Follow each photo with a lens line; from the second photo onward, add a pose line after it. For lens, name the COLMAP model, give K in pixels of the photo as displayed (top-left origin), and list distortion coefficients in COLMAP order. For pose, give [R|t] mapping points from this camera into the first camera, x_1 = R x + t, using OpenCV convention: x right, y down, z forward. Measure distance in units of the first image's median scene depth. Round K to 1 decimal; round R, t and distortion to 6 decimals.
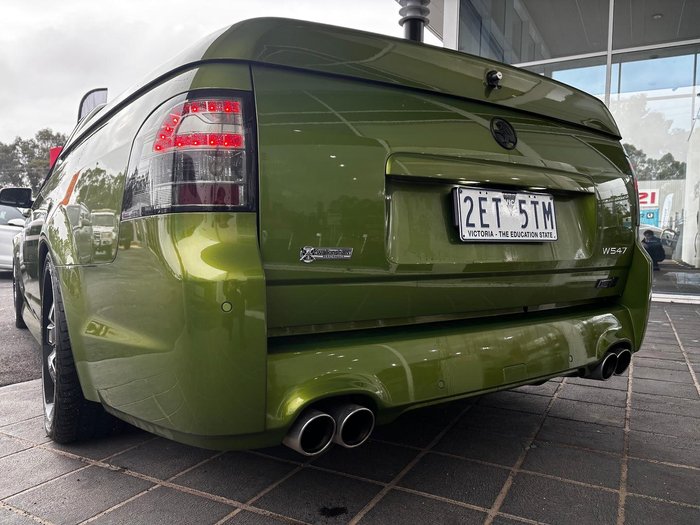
lens RADIAL K [[529.4, 0, 360.0], [0, 529.4, 262.6], [0, 0, 1]] dist [0.046033, -0.046809]
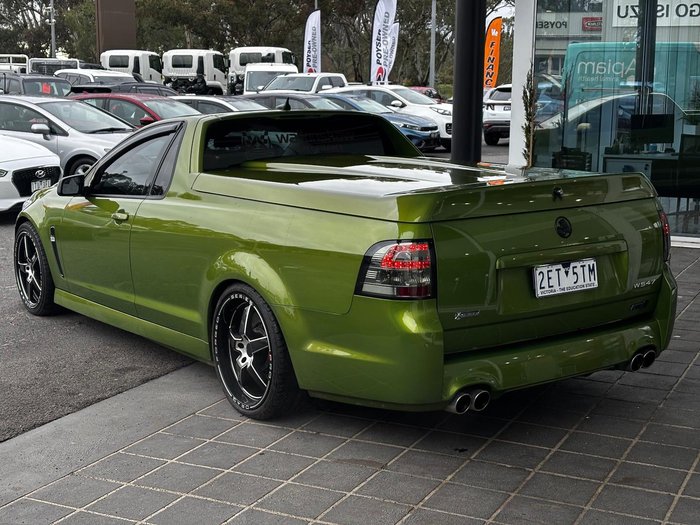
lens RADIAL K [[1060.4, 0, 350.0], [0, 1060.4, 262.5], [0, 0, 1]] dist [0.205141, -0.908705]
pose [[0.999841, -0.016176, 0.007531, -0.419228], [0.015055, 0.991333, 0.130510, -0.581395], [-0.009577, -0.130376, 0.991418, -2.298638]]
